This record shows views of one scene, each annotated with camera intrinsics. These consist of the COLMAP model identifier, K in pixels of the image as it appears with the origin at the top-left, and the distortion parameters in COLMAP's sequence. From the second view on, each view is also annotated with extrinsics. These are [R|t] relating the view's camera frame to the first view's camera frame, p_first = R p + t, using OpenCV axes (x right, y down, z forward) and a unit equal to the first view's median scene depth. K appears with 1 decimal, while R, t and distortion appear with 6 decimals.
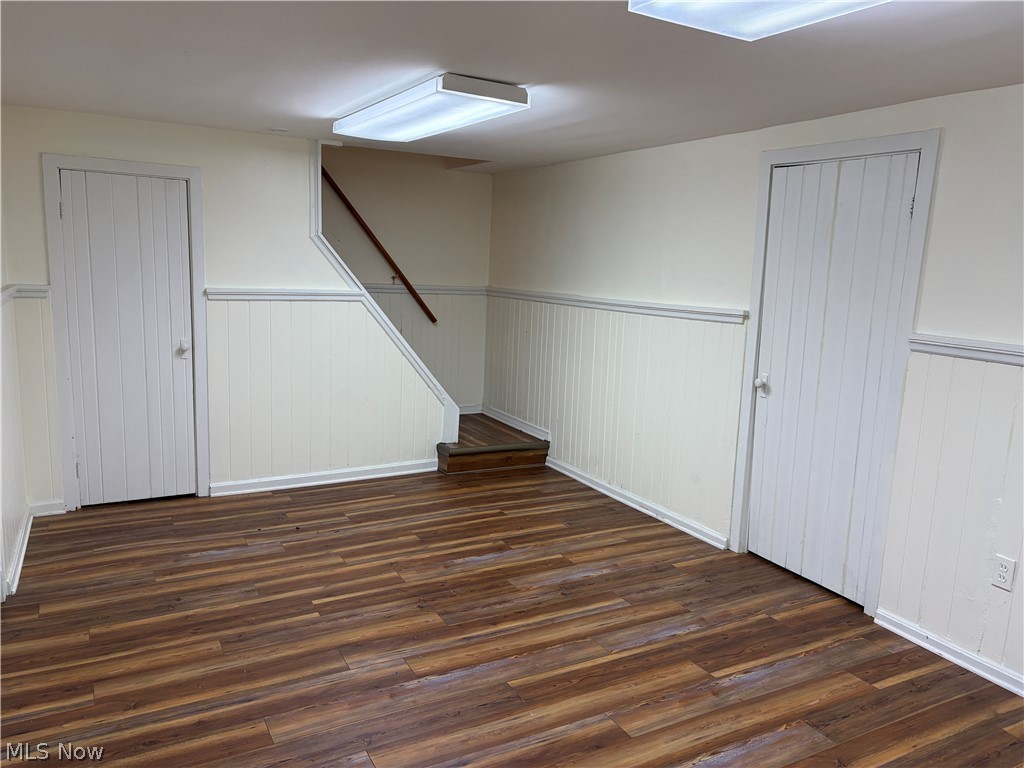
lens RADIAL K [[772.7, 0, 513.8], [0, 772.7, 382.9], [0, 0, 1]] dist [0.060375, -0.062239]
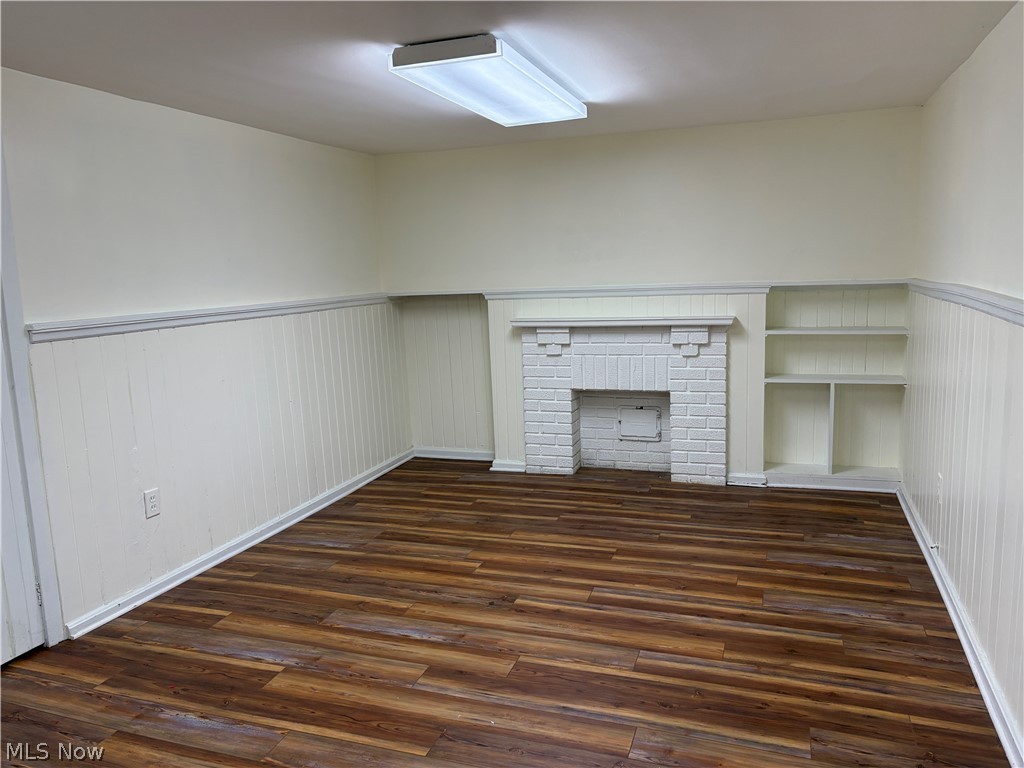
lens RADIAL K [[772.7, 0, 512.0], [0, 772.7, 384.8], [0, 0, 1]] dist [0.060375, -0.062239]
pose [[-0.665375, -0.138117, 0.733621, -0.603185], [0.126931, 0.947493, 0.293505, -0.213825], [-0.735639, 0.288410, -0.612907, 1.281827]]
